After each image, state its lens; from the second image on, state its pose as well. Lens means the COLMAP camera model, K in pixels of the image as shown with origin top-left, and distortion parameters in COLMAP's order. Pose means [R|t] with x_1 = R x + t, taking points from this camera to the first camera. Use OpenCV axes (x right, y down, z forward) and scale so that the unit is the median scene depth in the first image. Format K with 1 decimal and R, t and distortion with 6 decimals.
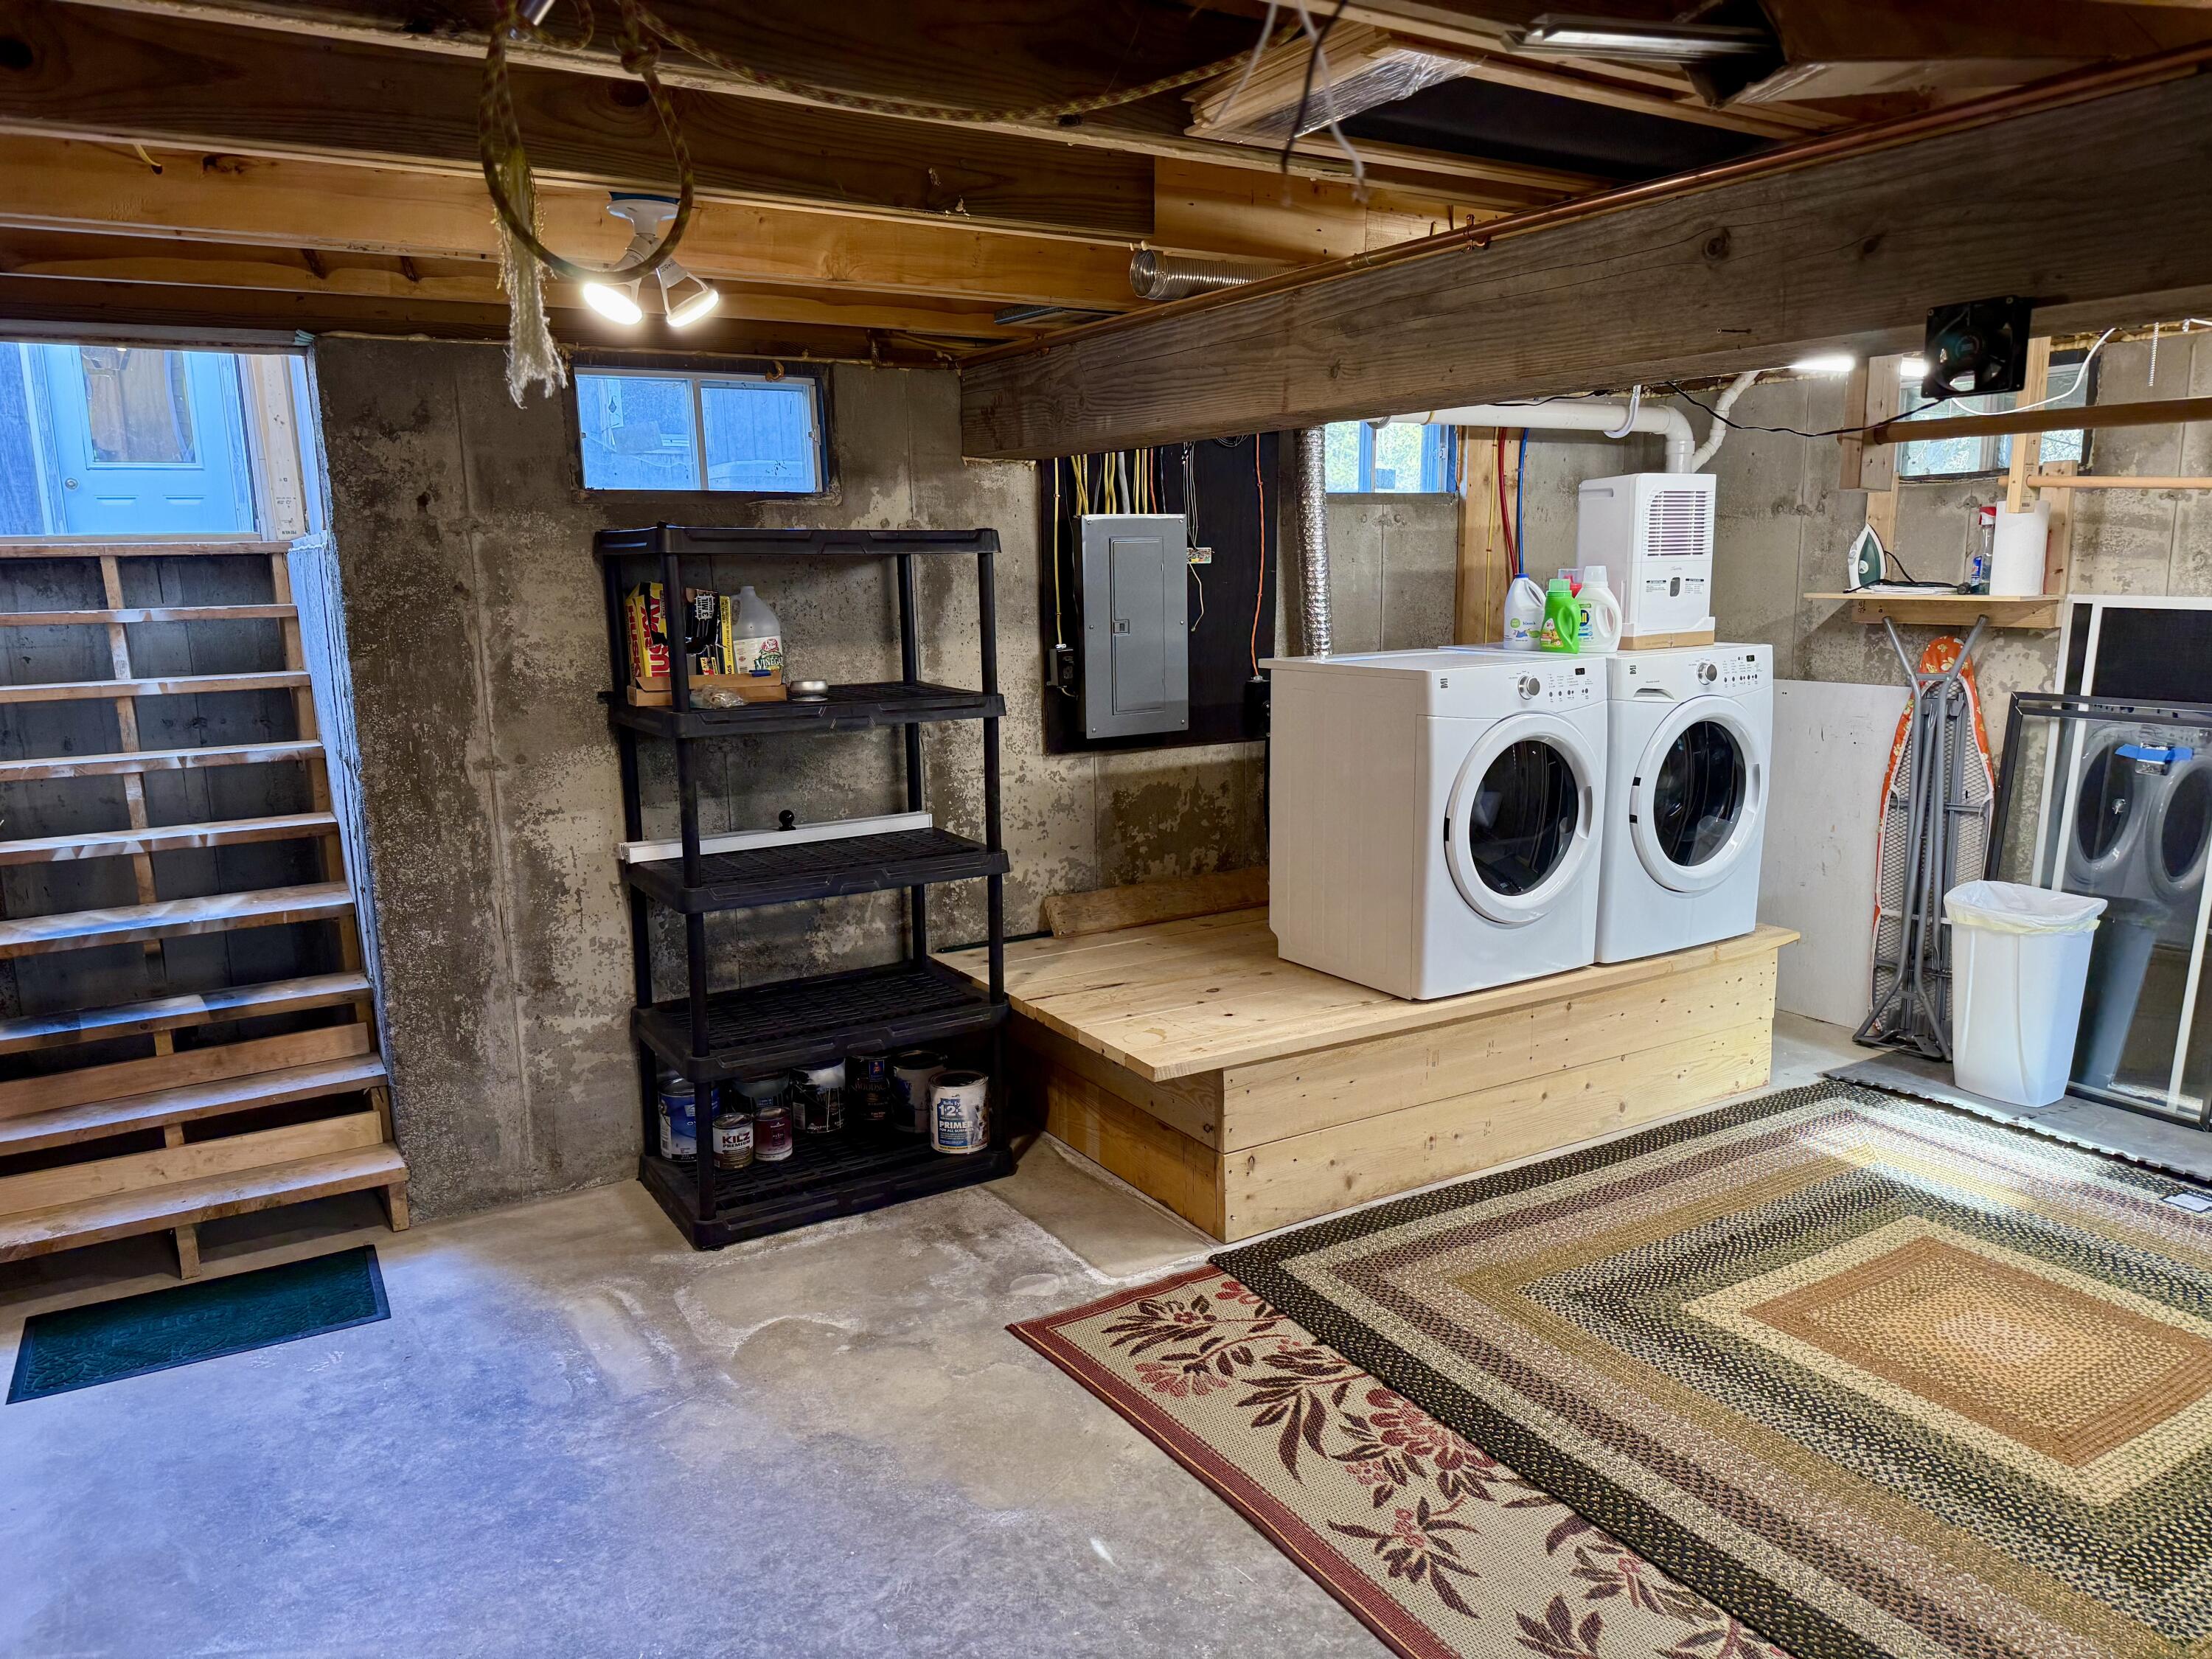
lens RADIAL K [[1559.0, 0, 1099.3], [0, 1559.0, 830.5], [0, 0, 1]] dist [0.071602, -0.055669]
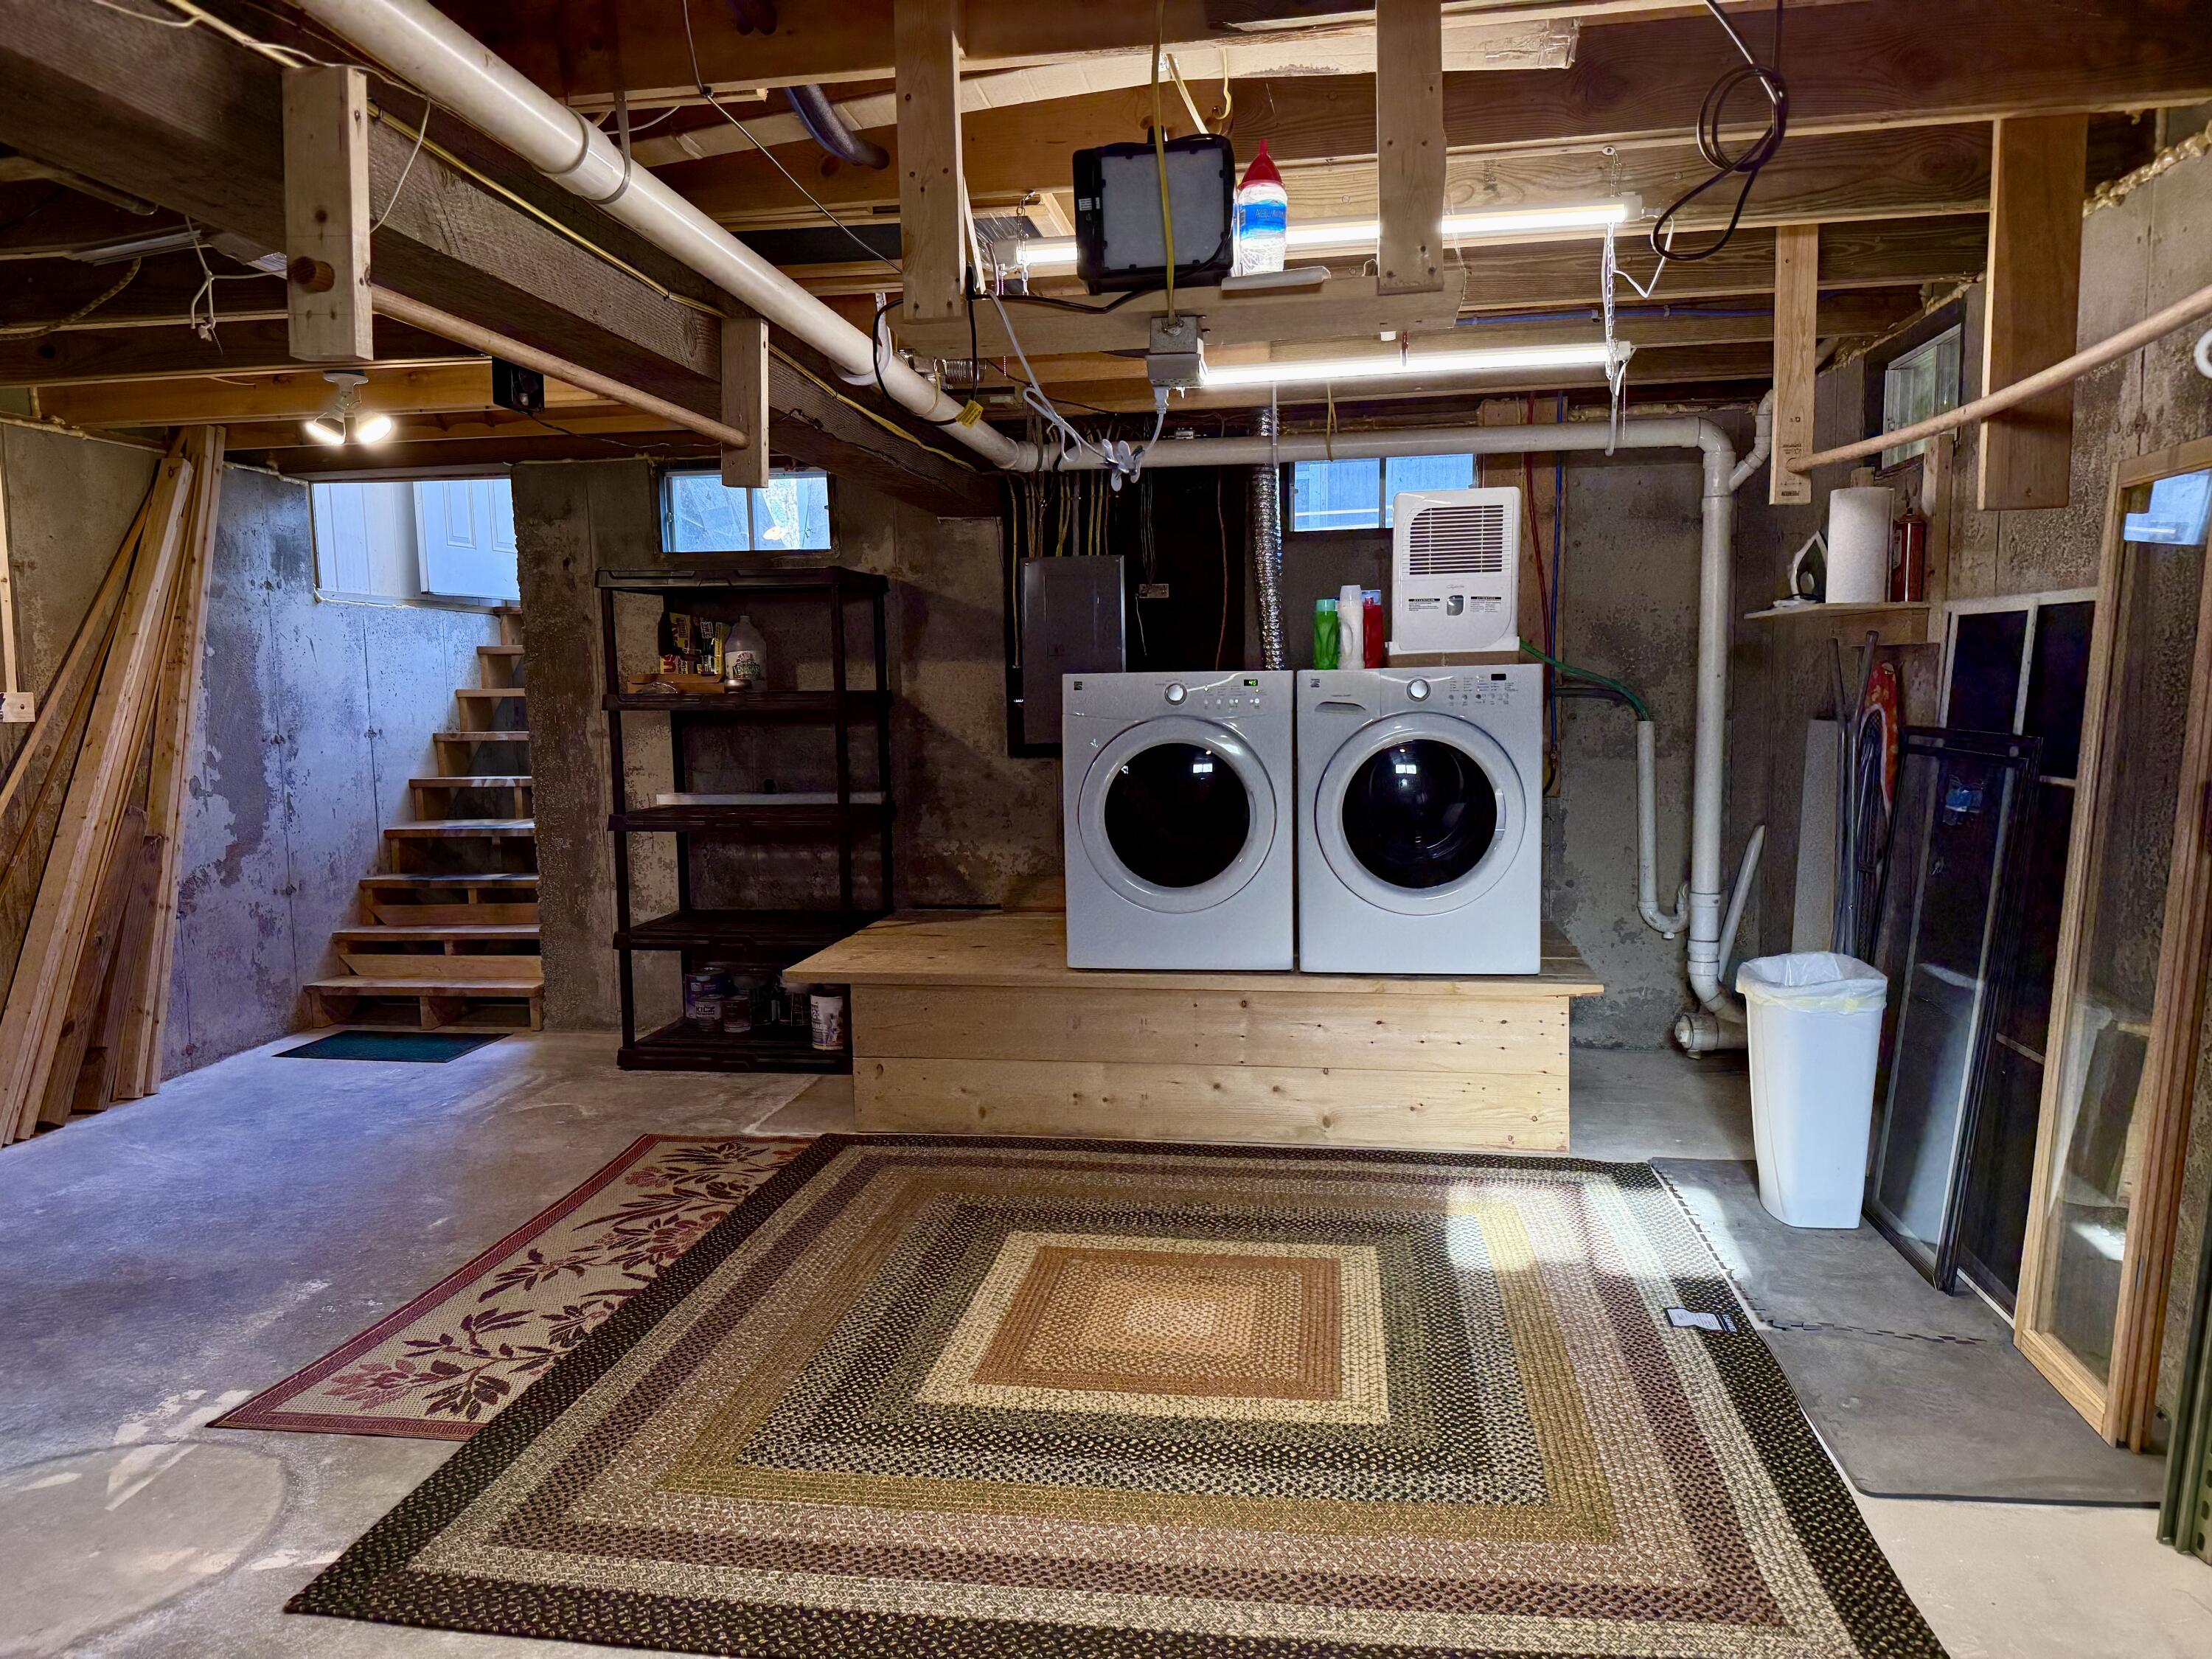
lens RADIAL K [[1559.0, 0, 1110.0], [0, 1559.0, 836.4], [0, 0, 1]] dist [0.071602, -0.055669]
pose [[0.765143, 0.068739, -0.640180, 0.998819], [-0.107804, 0.993926, -0.022125, 0.038280], [0.634771, 0.085943, 0.767906, 0.160332]]
